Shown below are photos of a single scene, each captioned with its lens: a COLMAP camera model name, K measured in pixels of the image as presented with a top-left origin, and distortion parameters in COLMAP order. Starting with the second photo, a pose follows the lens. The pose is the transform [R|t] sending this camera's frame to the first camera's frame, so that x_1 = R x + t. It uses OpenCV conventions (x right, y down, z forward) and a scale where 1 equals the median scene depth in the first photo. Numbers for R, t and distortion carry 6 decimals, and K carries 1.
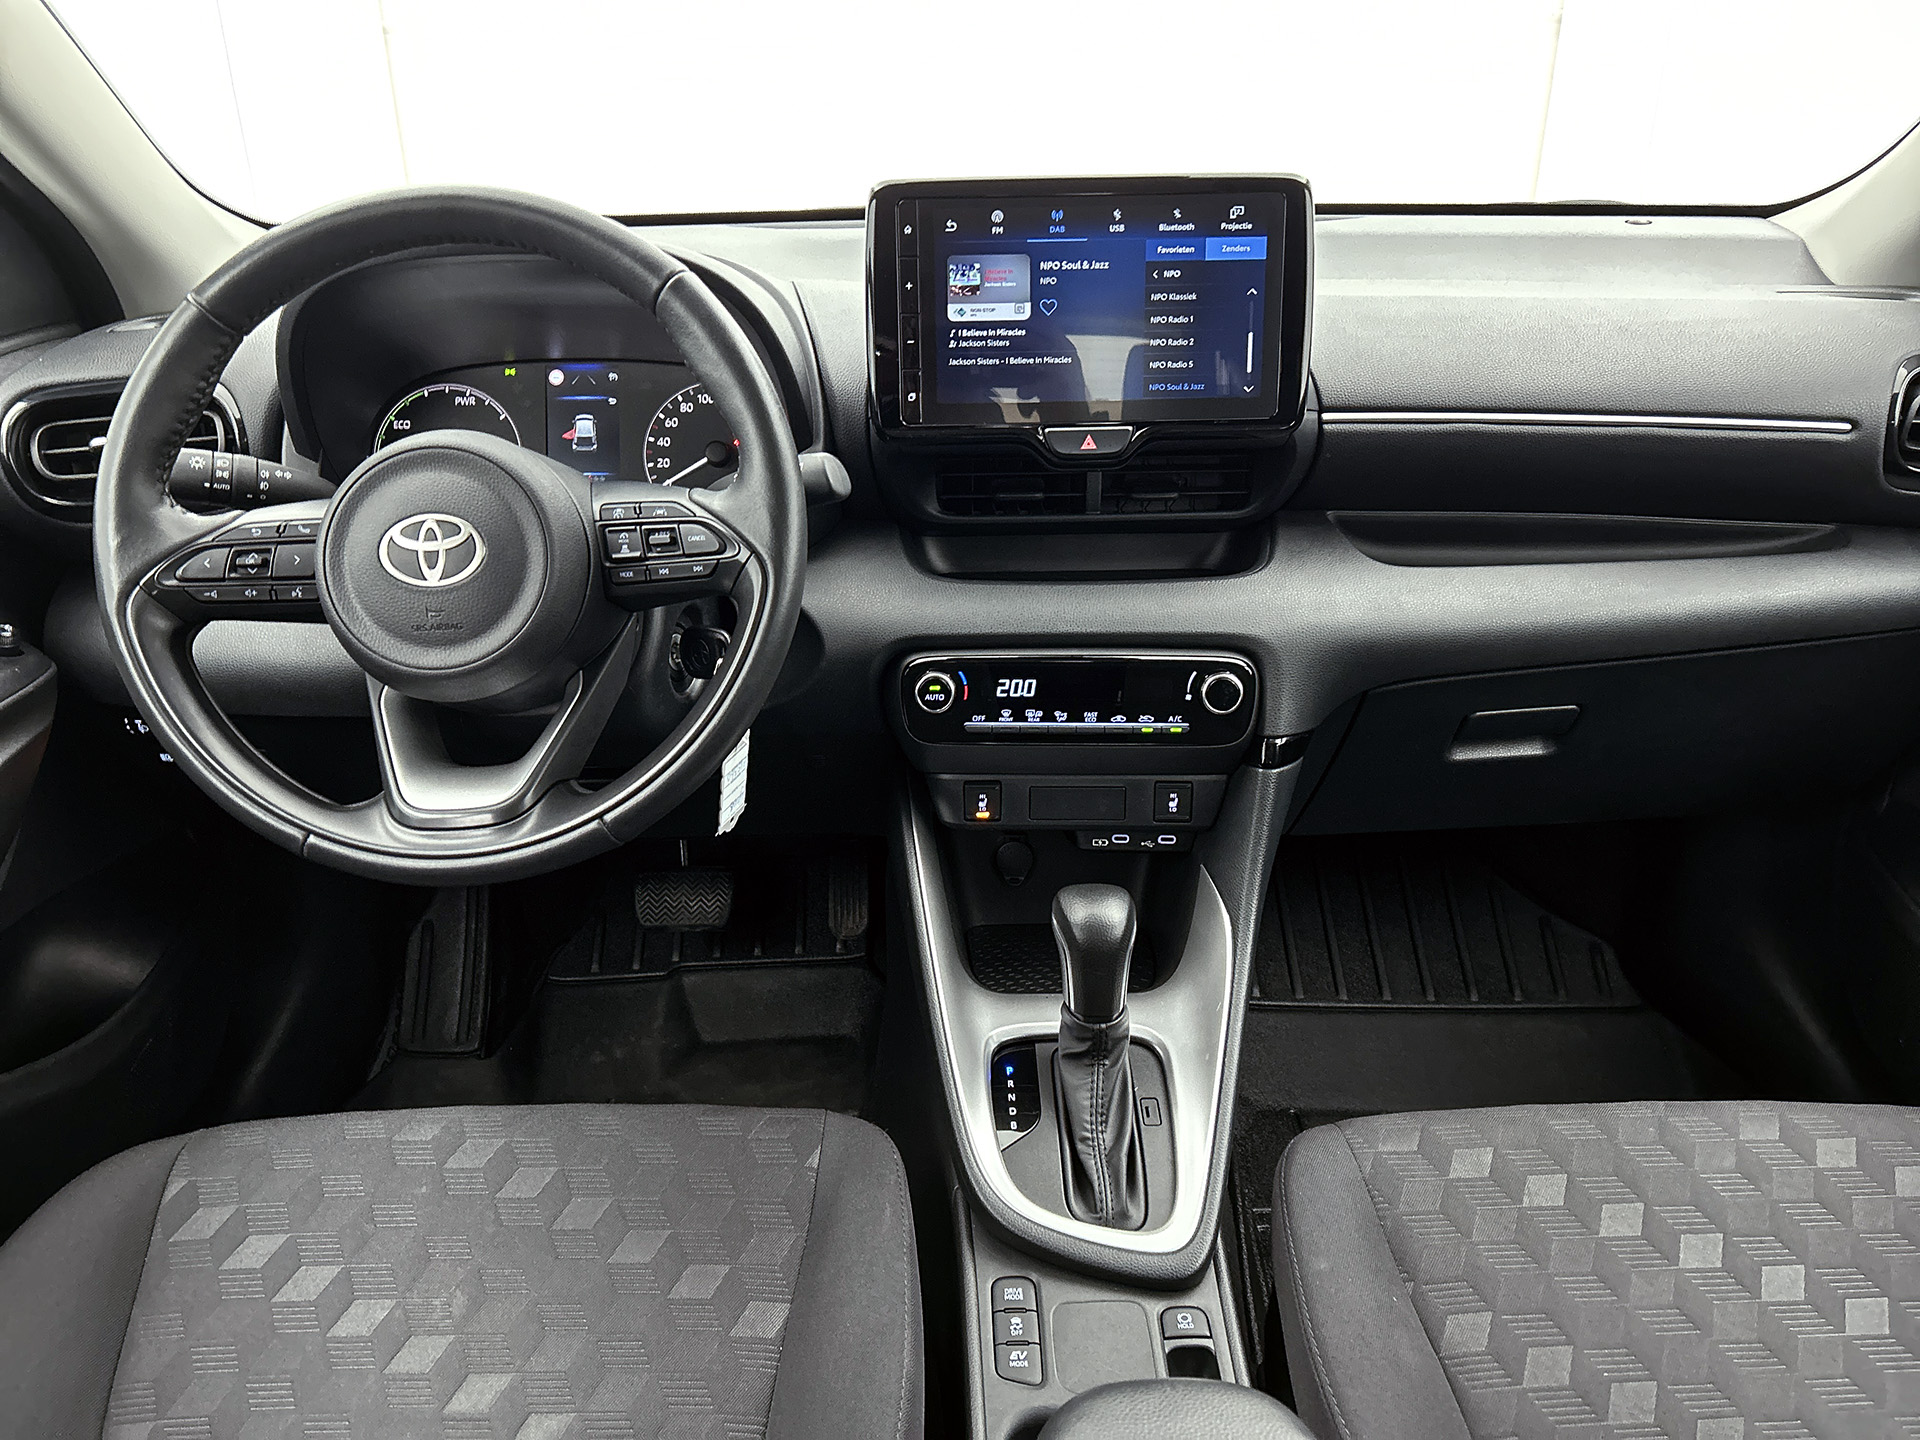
lens RADIAL K [[1459.5, 0, 958.4], [0, 1459.5, 713.1], [0, 0, 1]] dist [0.050331, -0.064087]
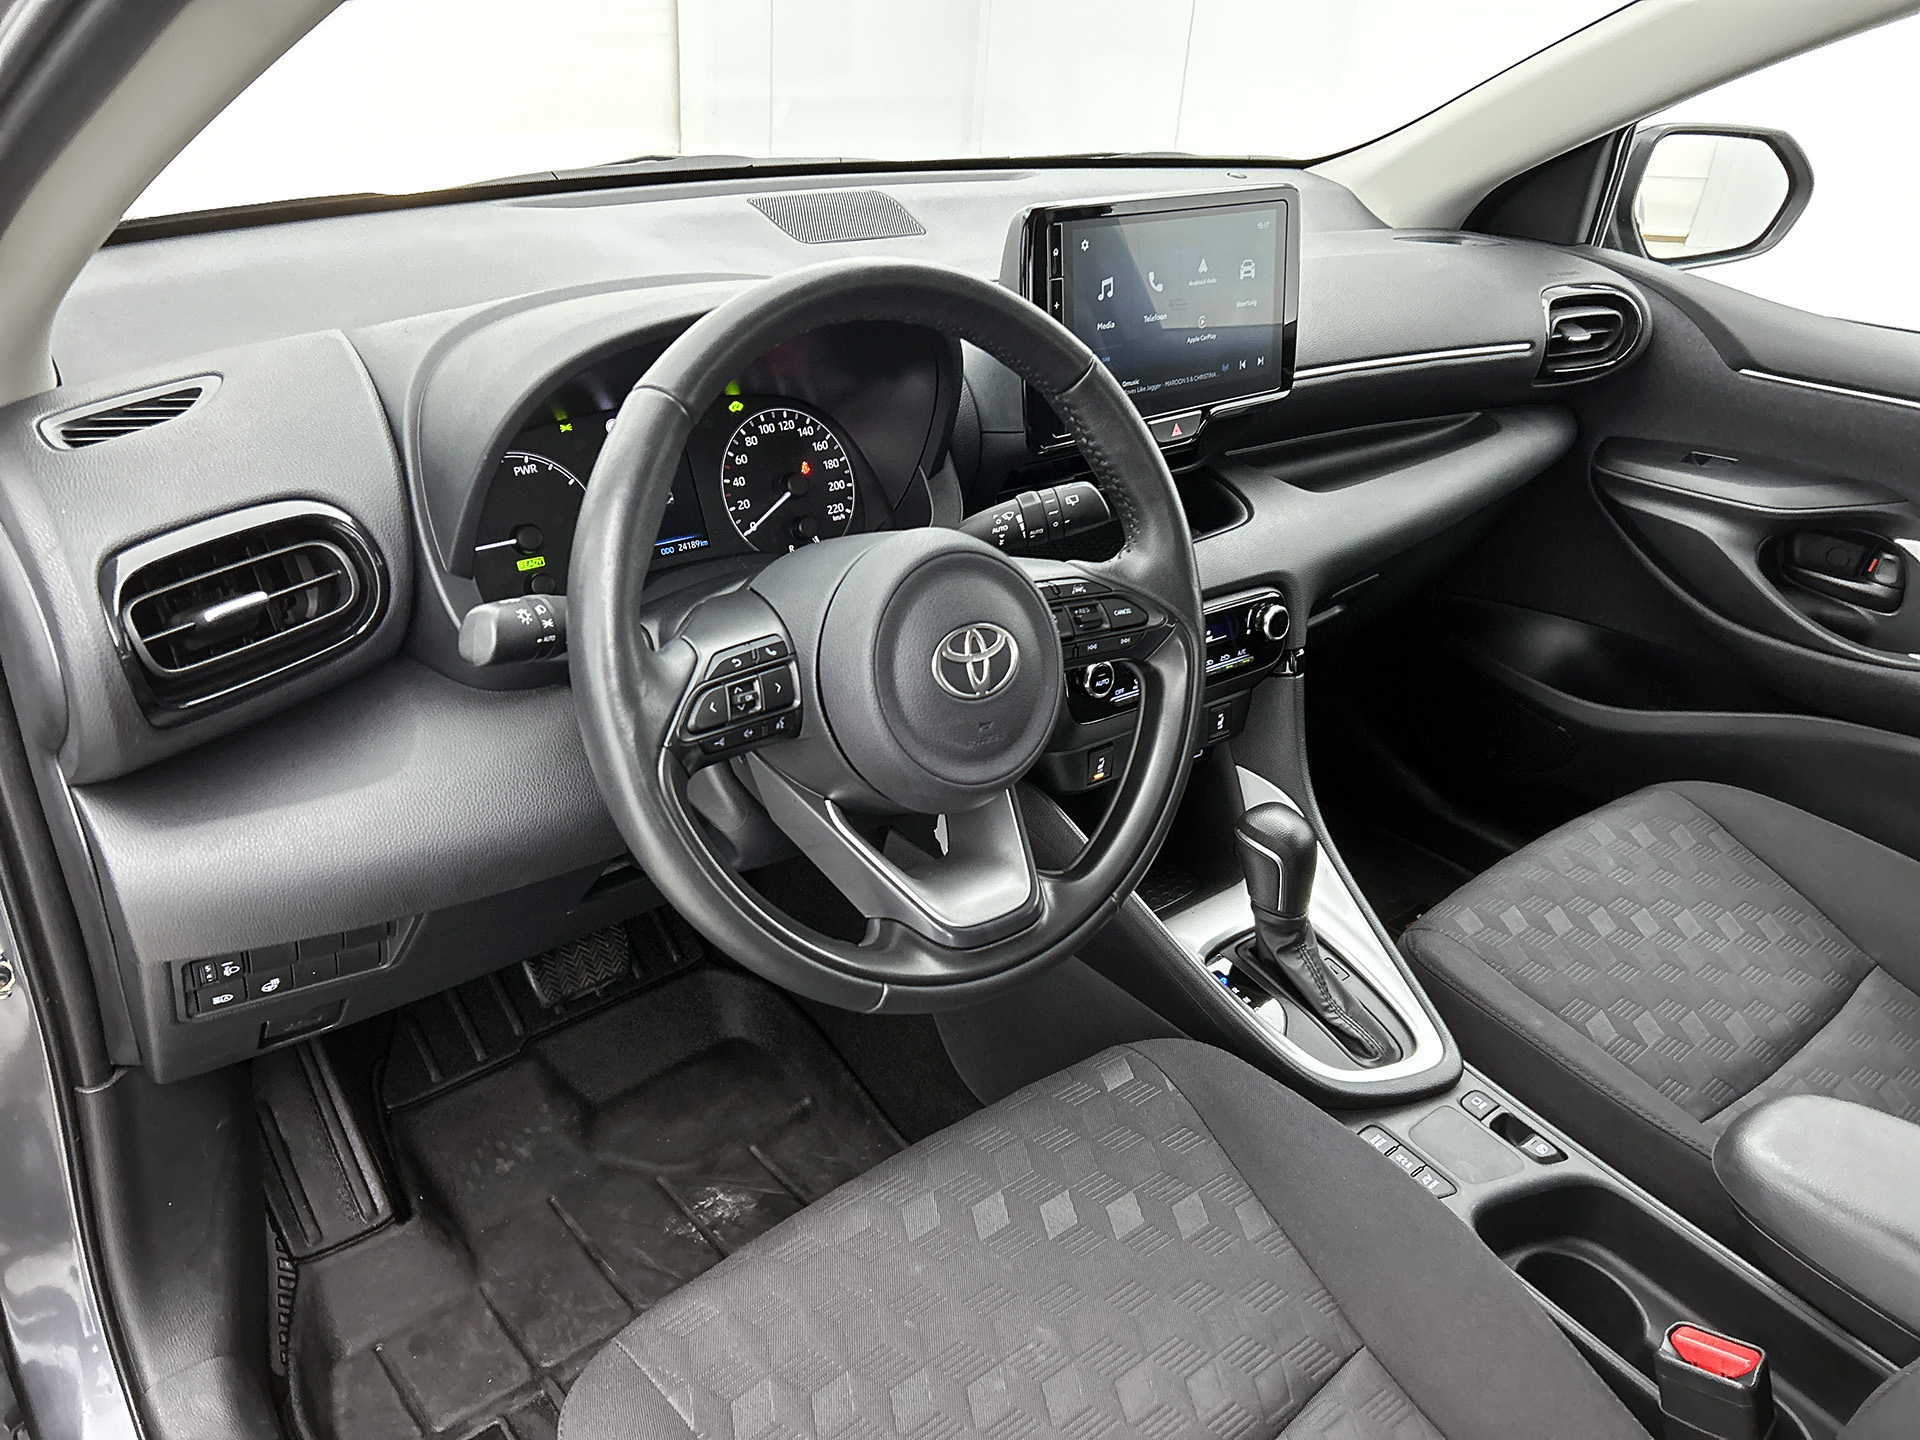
lens RADIAL K [[1459.5, 0, 953.3], [0, 1459.5, 703.4], [0, 0, 1]] dist [0.050331, -0.064087]
pose [[0.773669, -0.243482, 0.584939, -0.769298], [0.187937, 0.969853, 0.155128, -0.192429], [-0.605075, -0.010086, 0.796104, 0.211946]]
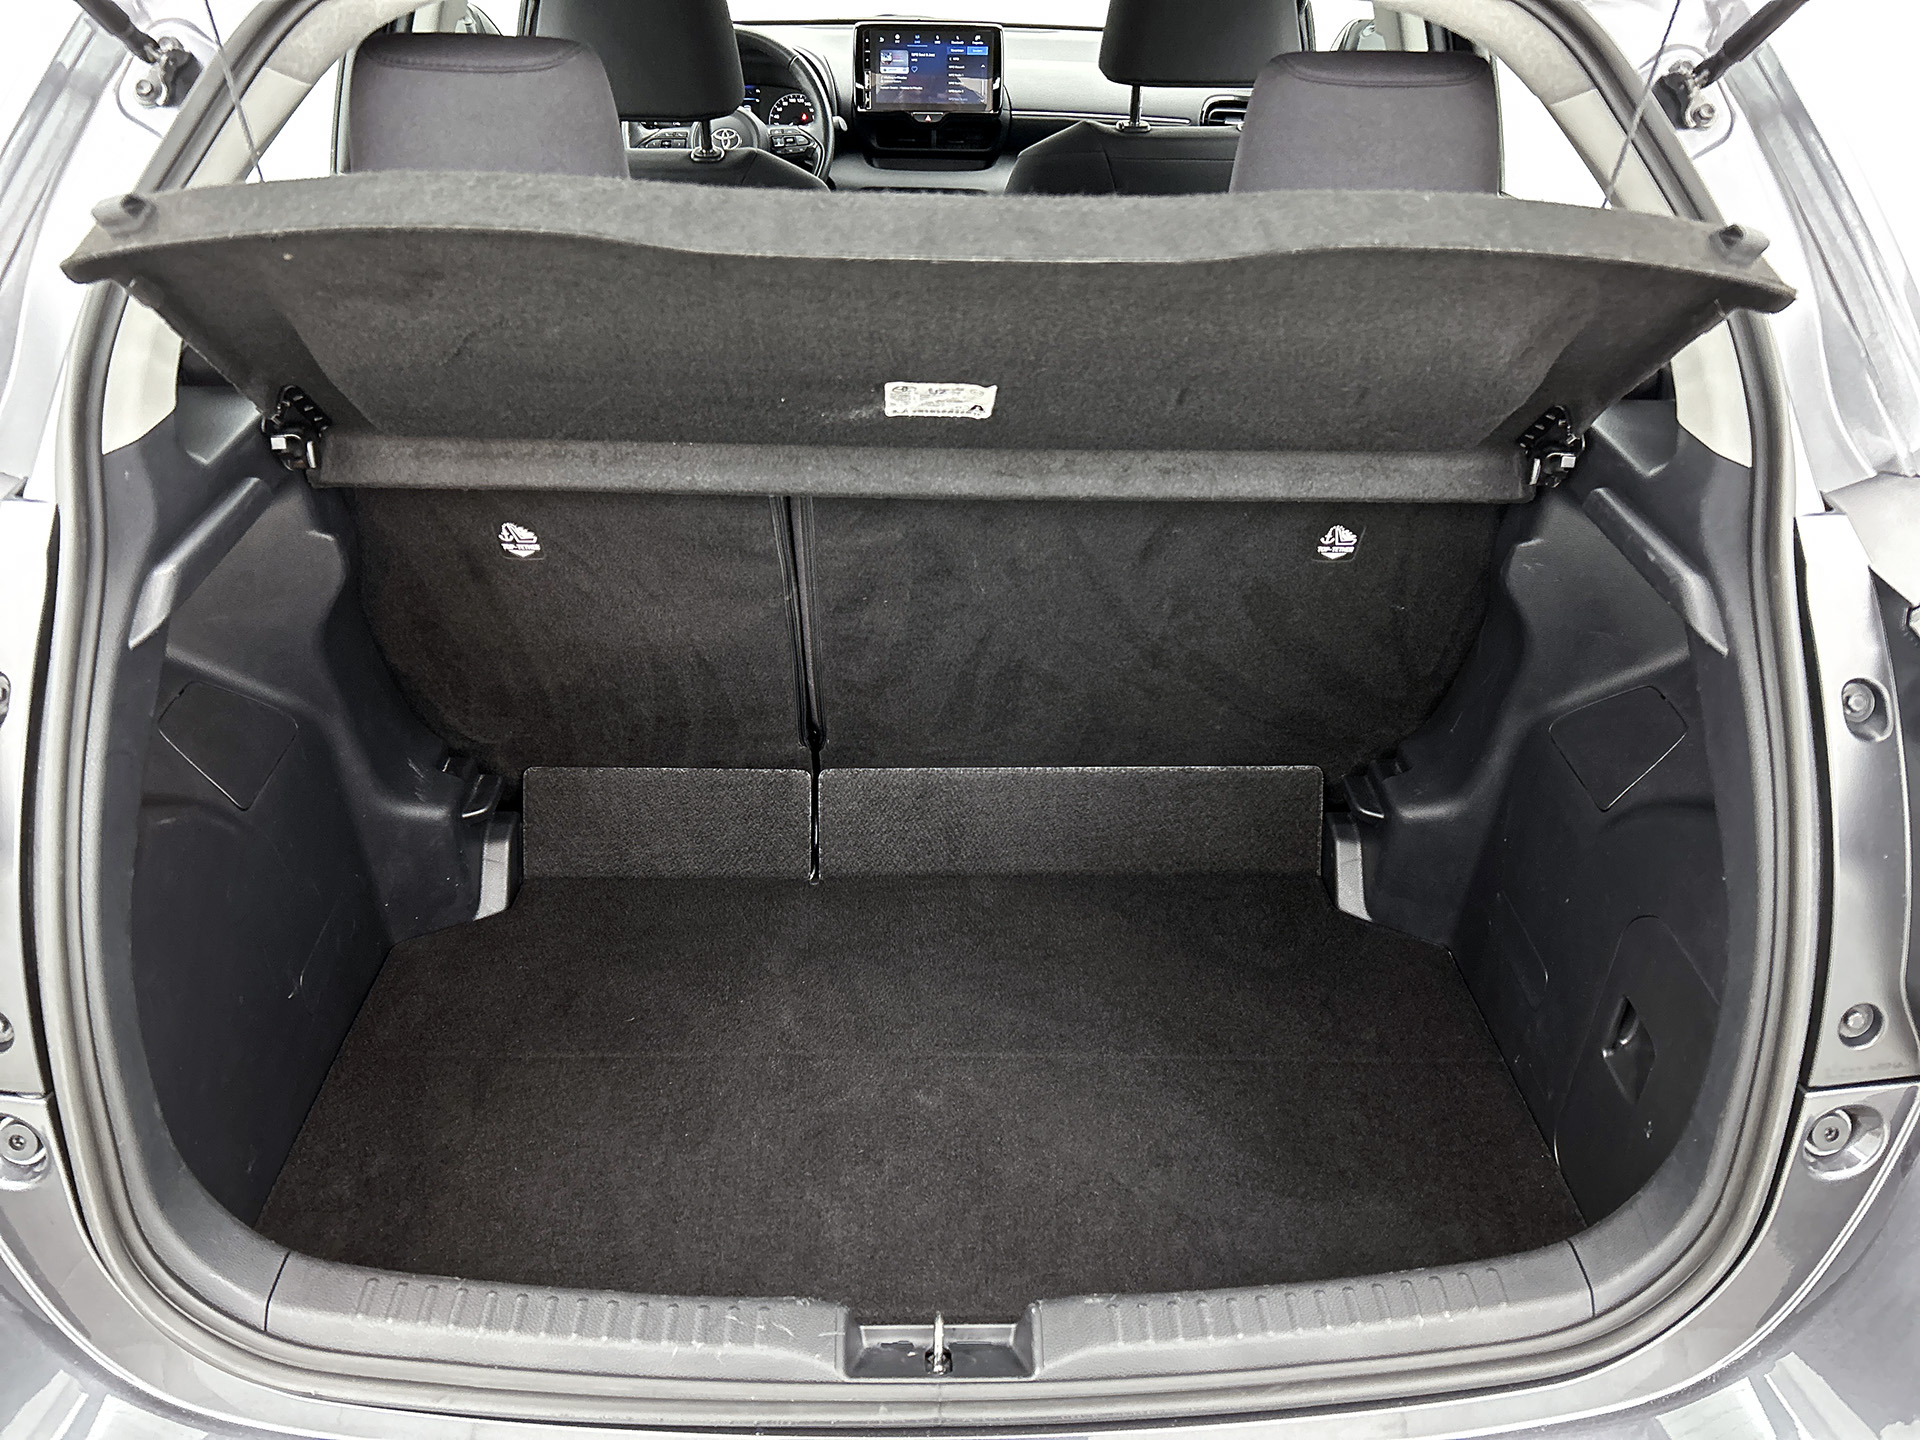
lens RADIAL K [[1459.5, 0, 960.4], [0, 1459.5, 726.3], [0, 0, 1]] dist [0.050331, -0.064087]
pose [[0.999470, 0.026828, 0.018429, 0.135121], [-0.029450, 0.986508, 0.161040, 0.556299], [-0.013860, -0.161498, 0.986776, -2.166507]]
